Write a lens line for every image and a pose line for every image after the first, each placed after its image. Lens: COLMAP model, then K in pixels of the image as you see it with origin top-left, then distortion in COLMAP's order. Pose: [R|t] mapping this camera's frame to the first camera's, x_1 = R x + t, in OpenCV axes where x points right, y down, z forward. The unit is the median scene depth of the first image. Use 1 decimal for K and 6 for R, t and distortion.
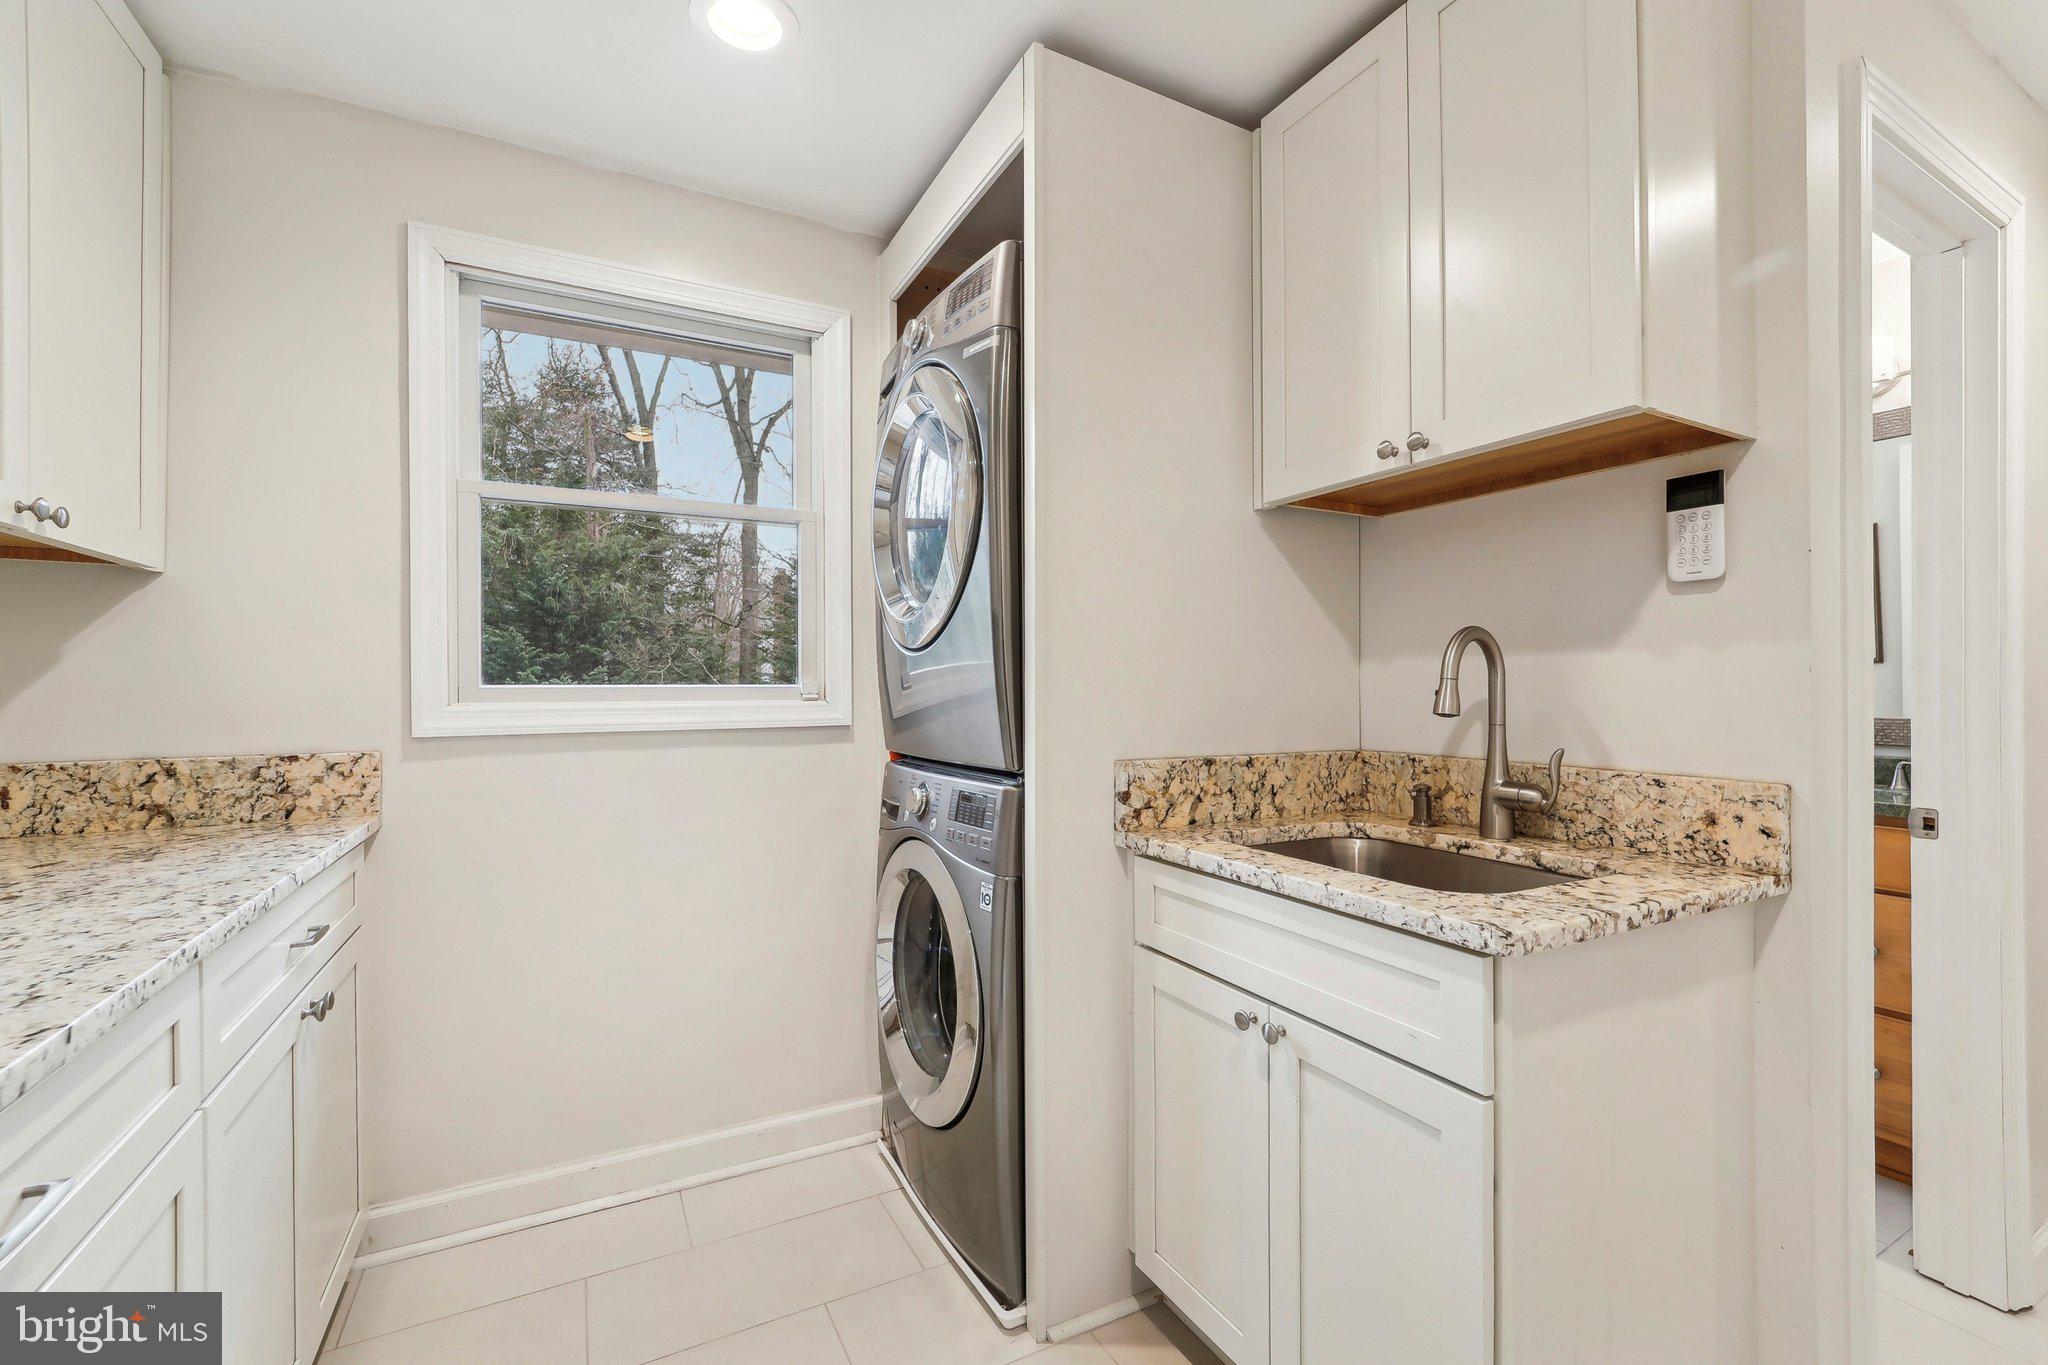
lens RADIAL K [[859.1, 0, 1036.9], [0, 859.1, 685.6], [0, 0, 1]] dist [-0.001550, -0.000109]
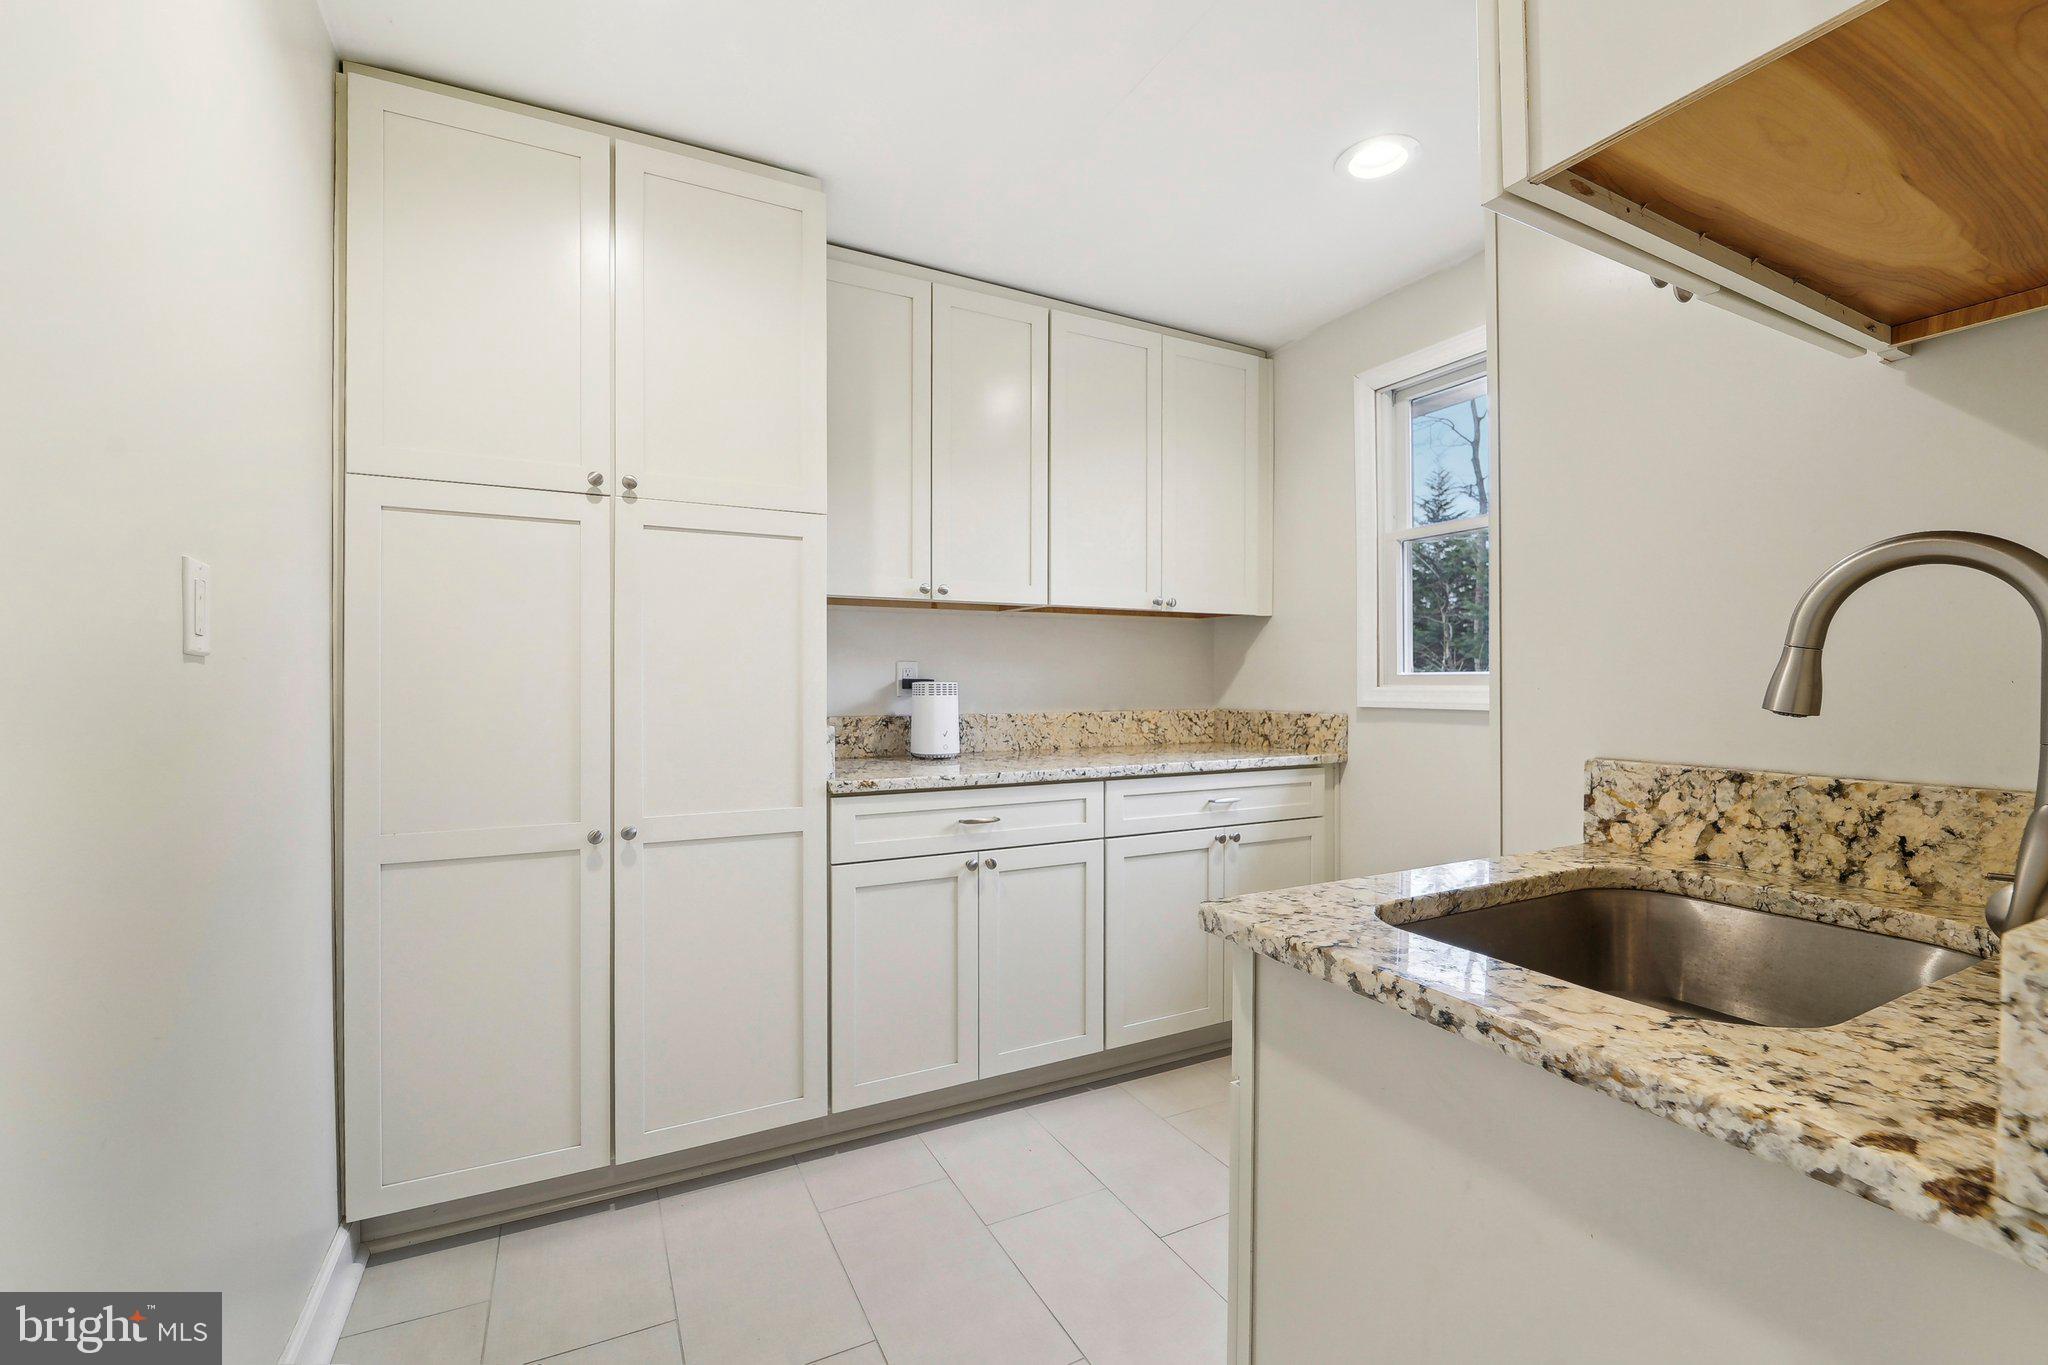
lens RADIAL K [[859.1, 0, 1036.9], [0, 859.1, 685.6], [0, 0, 1]] dist [-0.001550, -0.000109]
pose [[-0.011471, 0.006801, -0.999911, 0.899106], [0.006379, 0.999957, 0.006728, 0.008406], [0.999914, -0.006302, -0.011514, 0.460396]]
